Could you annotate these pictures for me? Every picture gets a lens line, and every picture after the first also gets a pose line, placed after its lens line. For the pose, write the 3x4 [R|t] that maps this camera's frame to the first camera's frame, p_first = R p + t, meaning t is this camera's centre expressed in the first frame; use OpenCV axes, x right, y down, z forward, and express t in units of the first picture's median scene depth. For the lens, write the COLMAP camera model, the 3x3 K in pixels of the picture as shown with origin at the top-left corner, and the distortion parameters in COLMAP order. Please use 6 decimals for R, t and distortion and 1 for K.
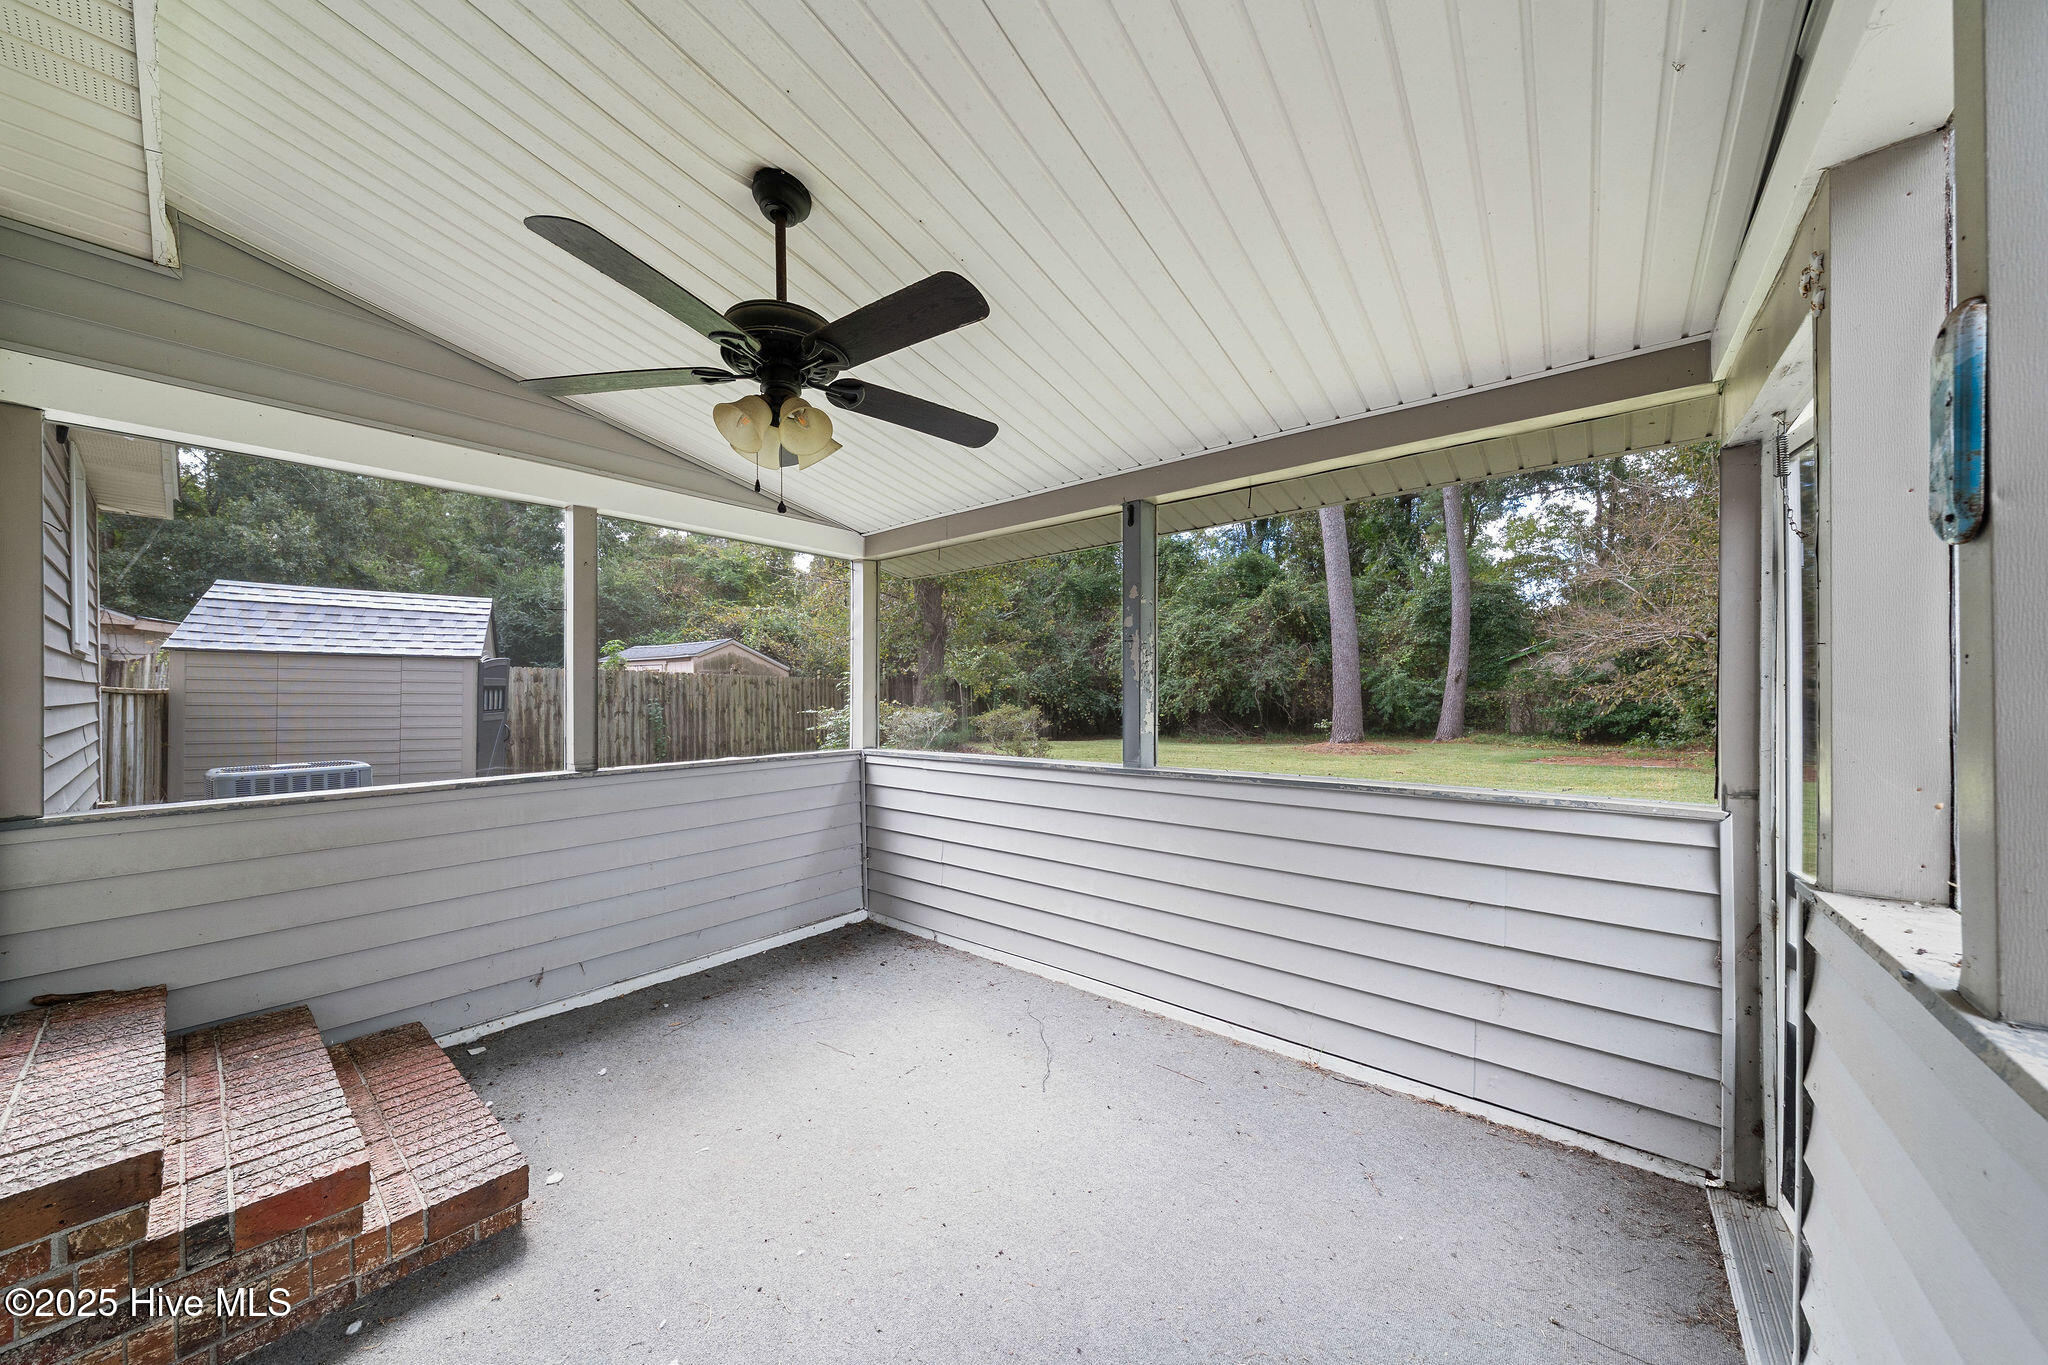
lens RADIAL K [[700.7, 0, 1020.0], [0, 700.7, 696.0], [0, 0, 1]] dist [0.000448, 0.000002]
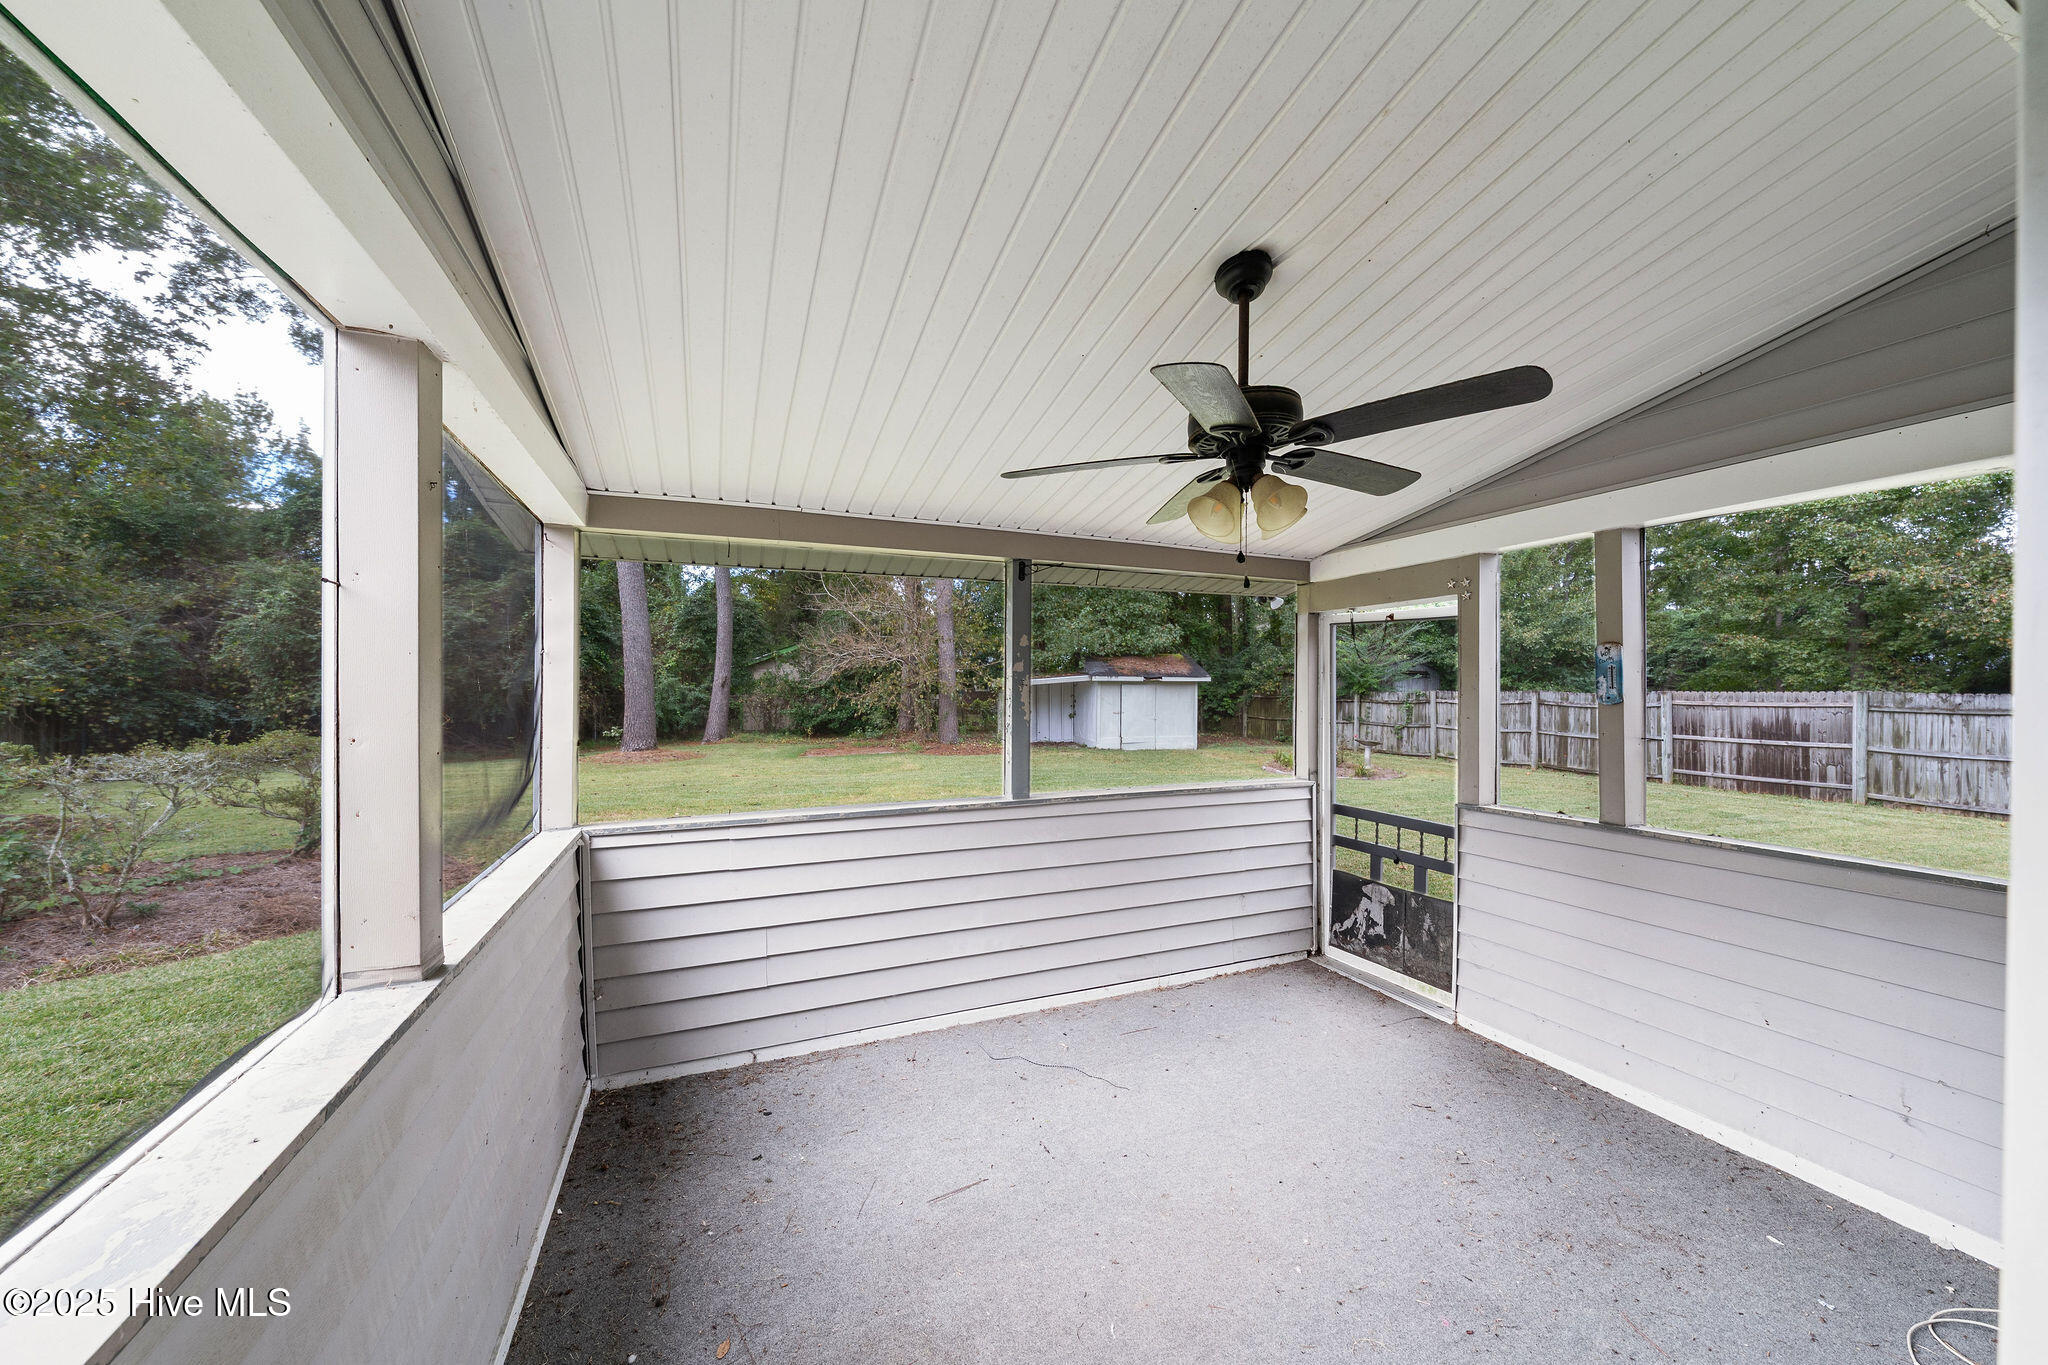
lens RADIAL K [[714.4, 0, 1013.1], [0, 714.4, 693.9], [0, 0, 1]] dist [-0.000530, -0.000174]
pose [[0.462172, -0.000840, 0.886790, -0.148256], [-0.001082, 0.999998, 0.001511, -0.011467], [-0.886790, -0.001658, 0.462170, 0.085800]]
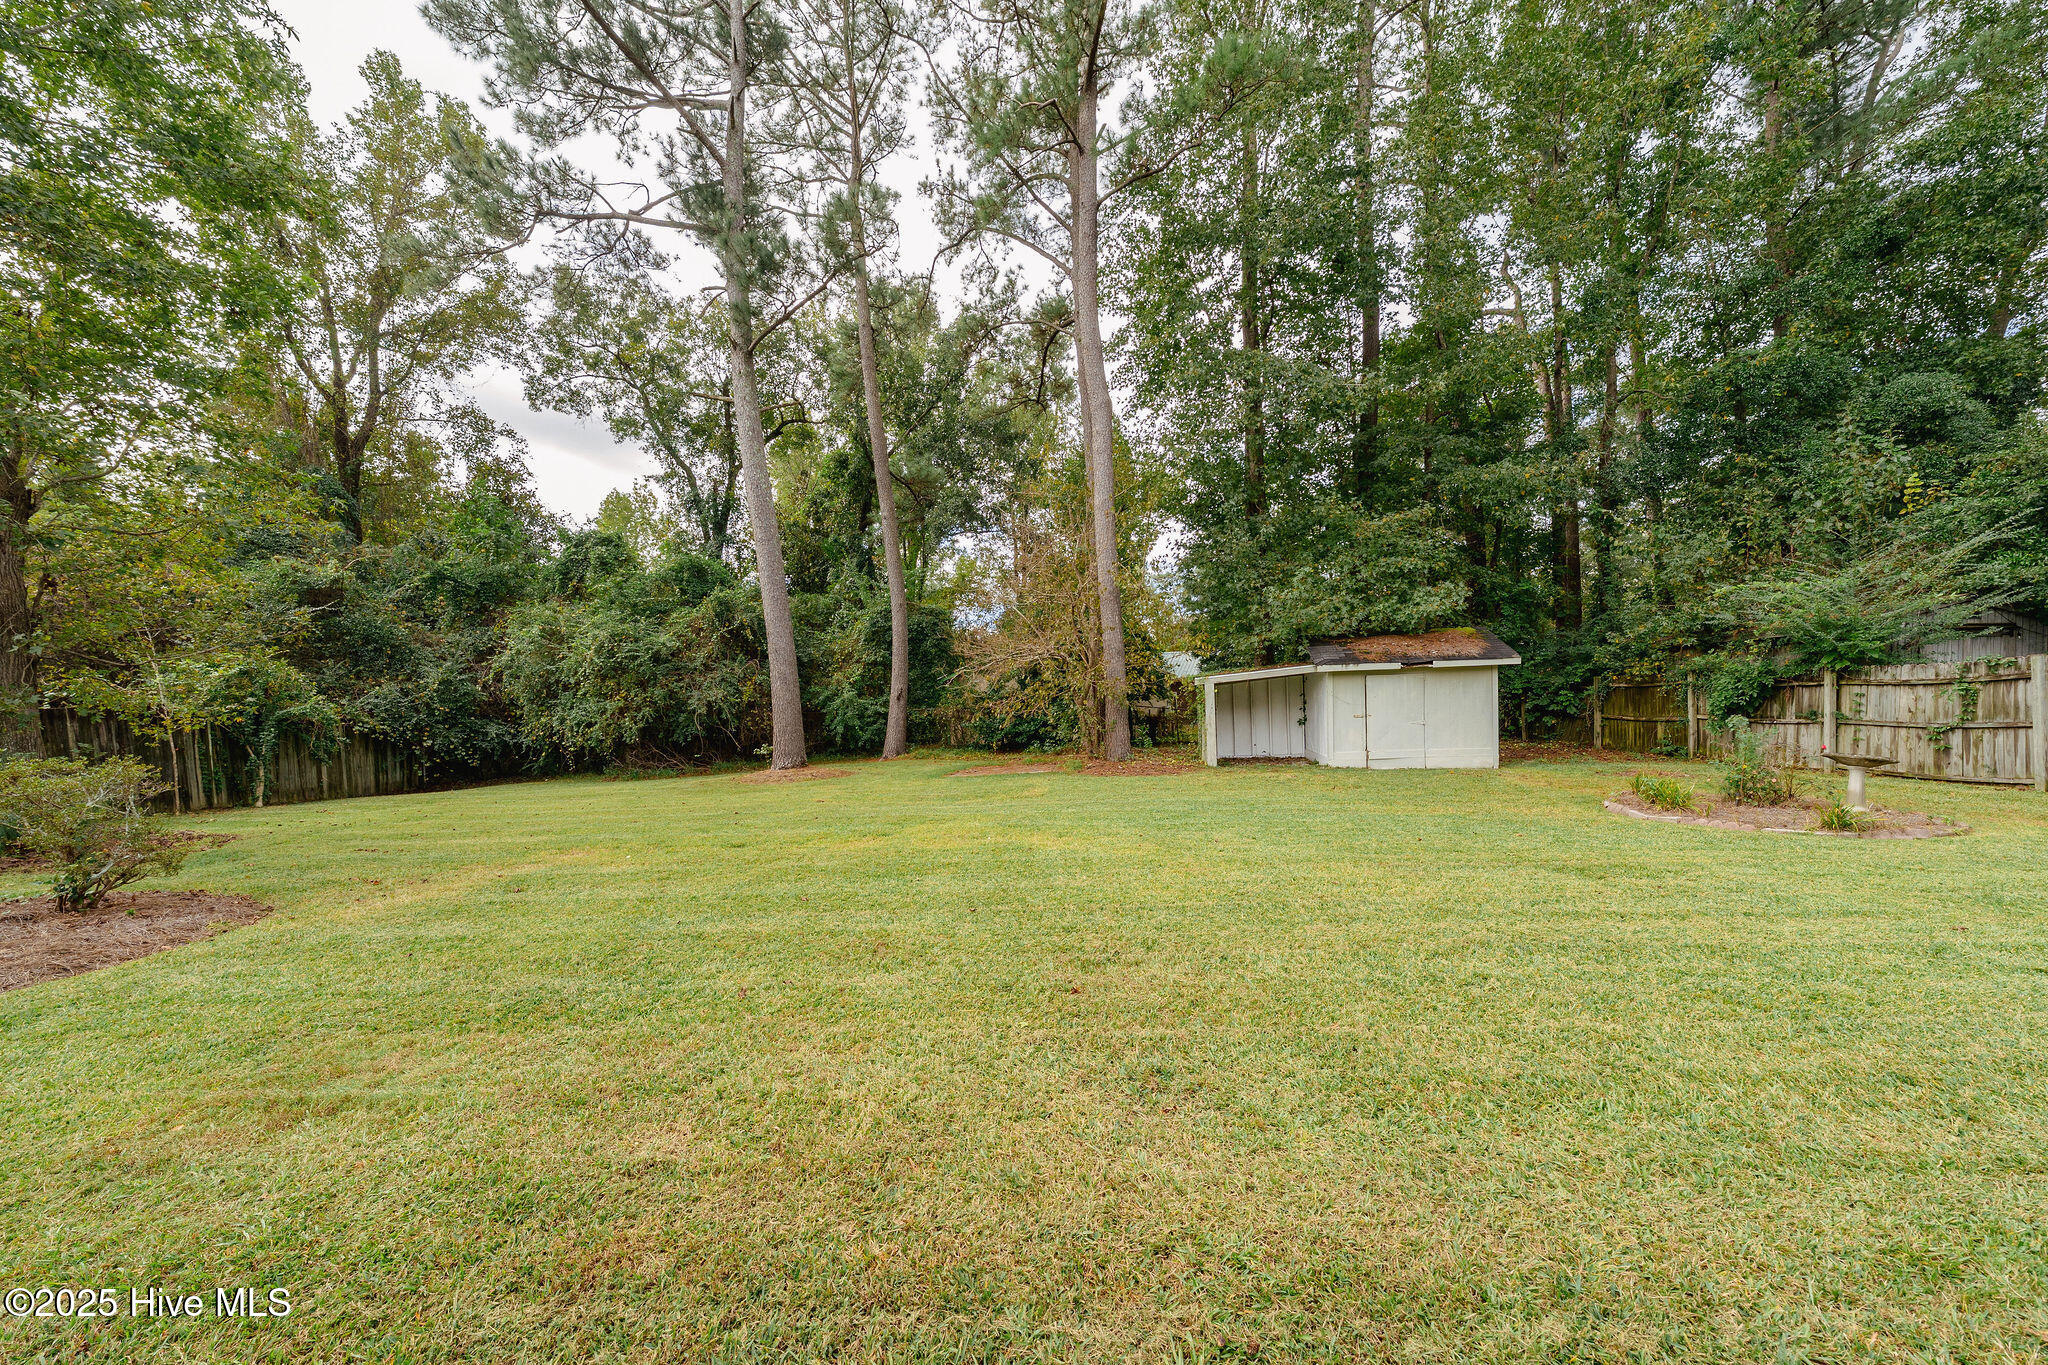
lens RADIAL K [[699.2, 0, 1022.4], [0, 699.2, 723.2], [0, 0, 1]] dist [-0.001654, 0.000126]
pose [[0.780426, -0.036916, 0.624157, 0.123699], [0.031933, 0.999306, 0.019176, -0.000153], [-0.624432, 0.004966, 0.781063, 0.089225]]
